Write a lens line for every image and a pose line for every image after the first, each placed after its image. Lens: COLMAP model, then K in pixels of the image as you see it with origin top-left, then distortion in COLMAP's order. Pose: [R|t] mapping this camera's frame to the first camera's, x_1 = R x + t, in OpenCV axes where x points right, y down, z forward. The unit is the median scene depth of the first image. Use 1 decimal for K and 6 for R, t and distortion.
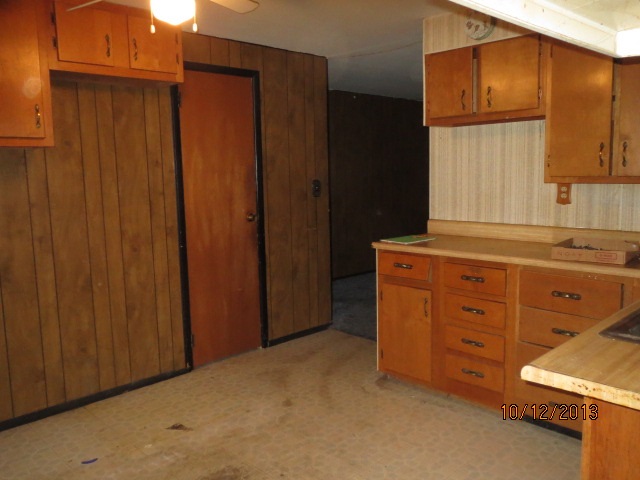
lens RADIAL K [[551.4, 0, 319.3], [0, 551.4, 238.3], [0, 0, 1]] dist [0.001191, 0.001336]
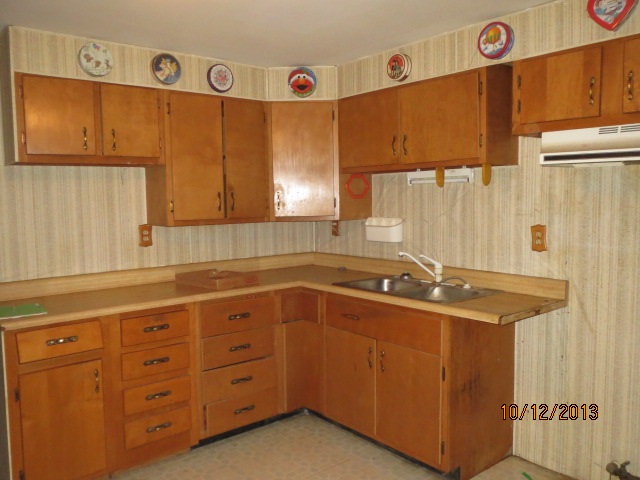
lens RADIAL K [[551.4, 0, 319.2], [0, 551.4, 240.5], [0, 0, 1]] dist [0.001191, 0.001336]
pose [[0.075131, -0.060873, 0.995314, -0.589560], [0.141858, 0.988636, 0.049756, -0.077451], [-0.987032, 0.137455, 0.082913, 0.564216]]
